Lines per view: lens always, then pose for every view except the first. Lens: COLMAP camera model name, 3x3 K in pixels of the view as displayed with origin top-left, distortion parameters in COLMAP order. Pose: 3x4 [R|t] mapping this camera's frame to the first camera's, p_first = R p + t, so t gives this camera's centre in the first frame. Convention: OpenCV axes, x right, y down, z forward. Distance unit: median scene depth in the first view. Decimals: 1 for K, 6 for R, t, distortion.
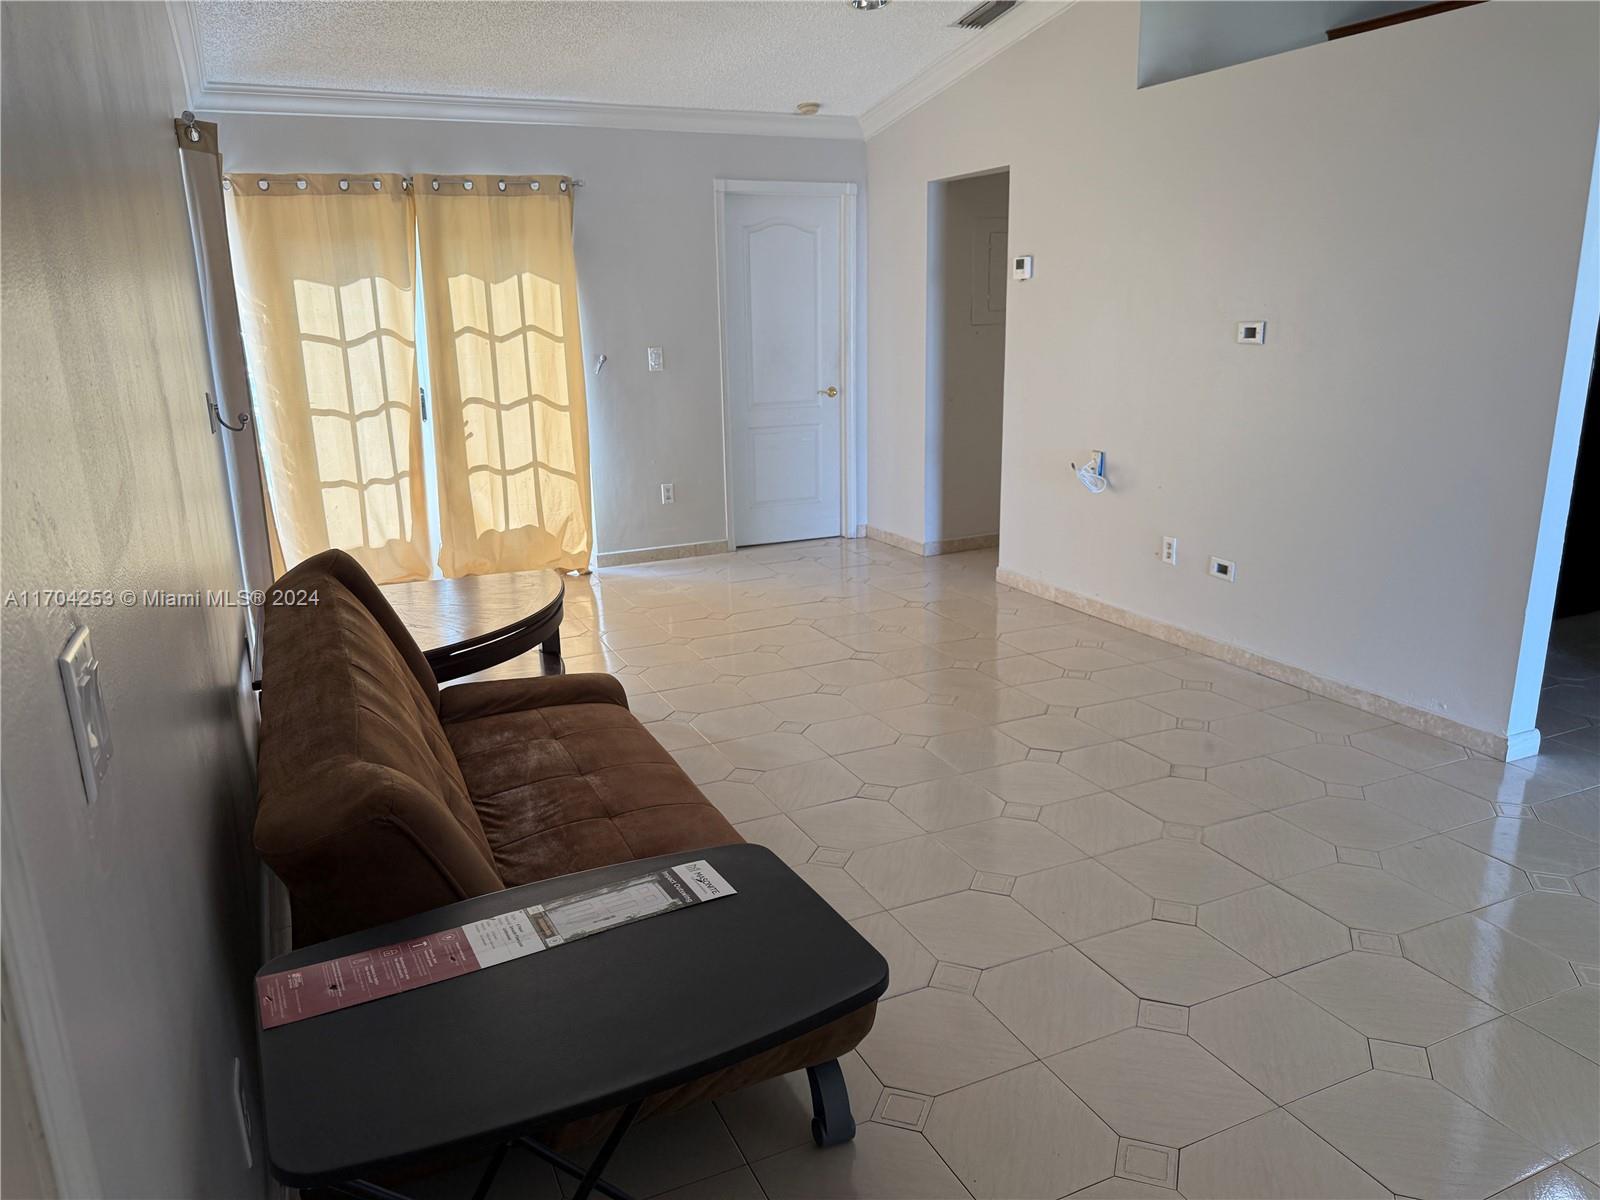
lens RADIAL K [[1129.0, 0, 799.4], [0, 1129.0, 600.1], [0, 0, 1]] dist [0.050377, -0.081685]
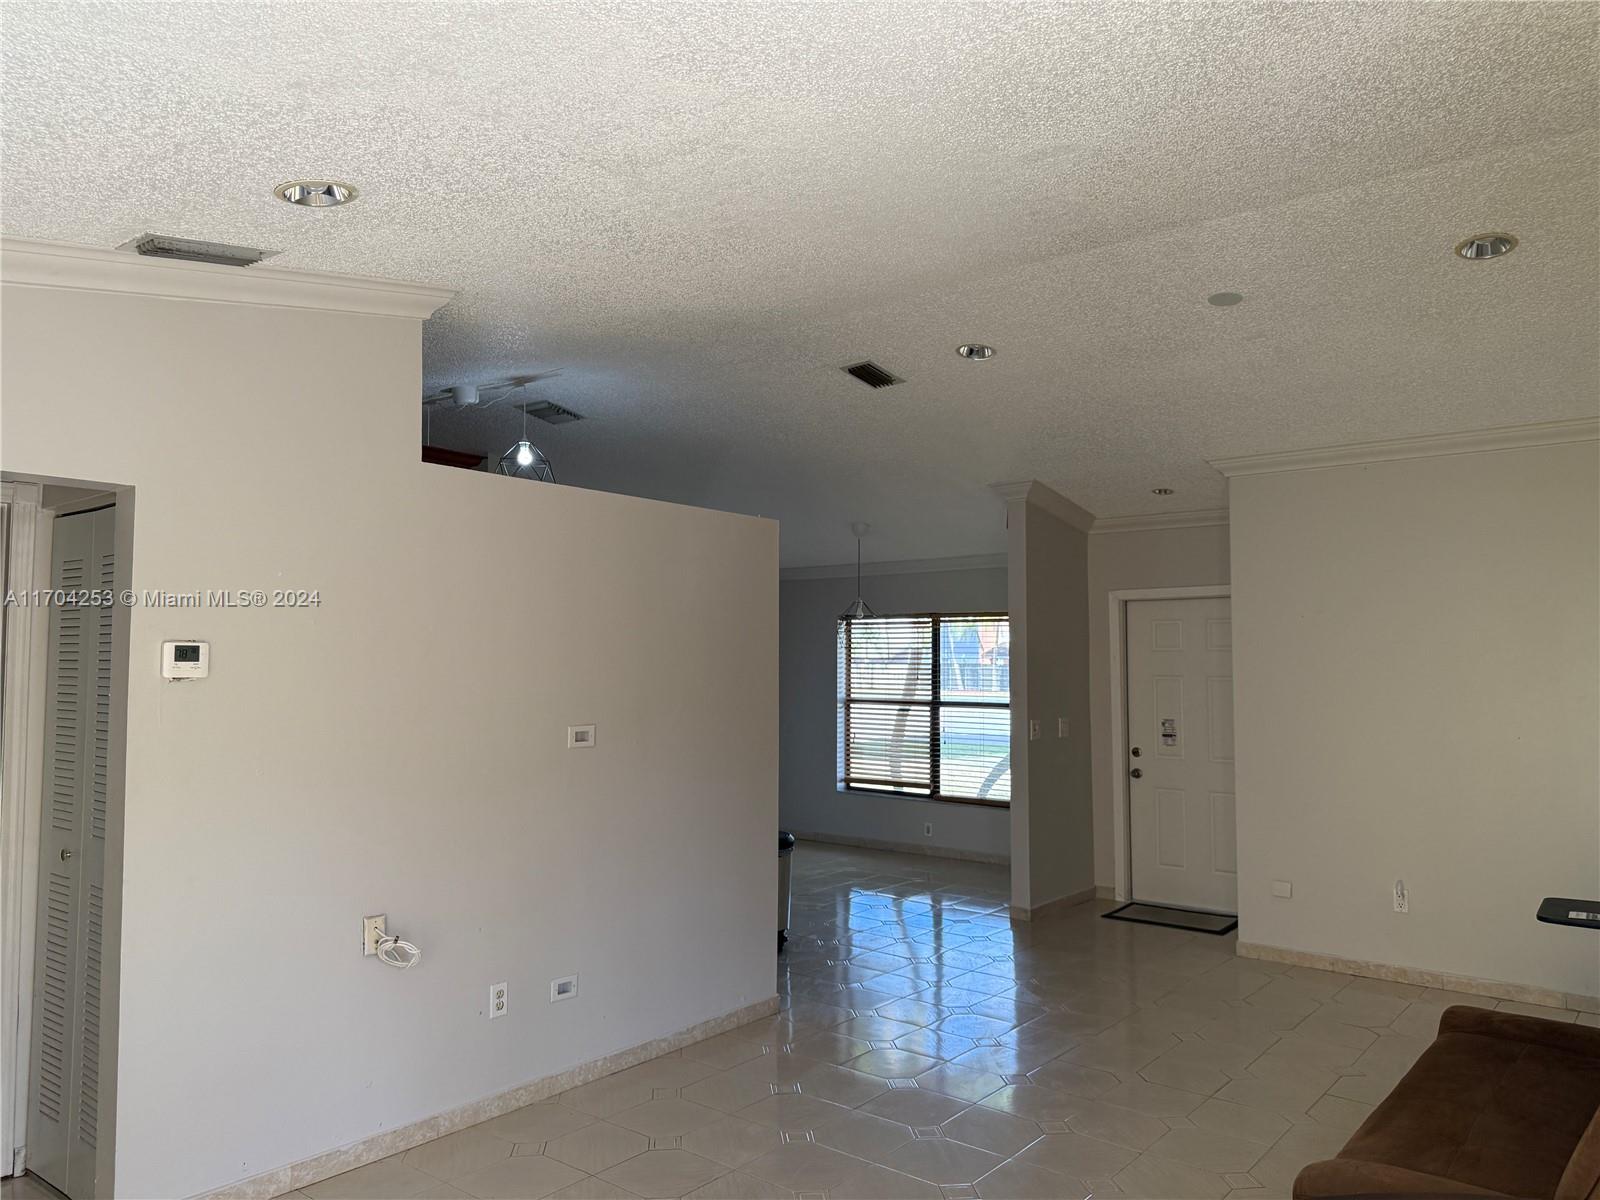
lens RADIAL K [[1129.0, 0, 795.0], [0, 1129.0, 595.7], [0, 0, 1]] dist [0.050377, -0.081685]
pose [[-0.427272, 0.072076, 0.901246, -0.533095], [0.232540, 0.972044, 0.032507, -0.305774], [-0.873707, 0.223465, -0.432088, 1.097144]]
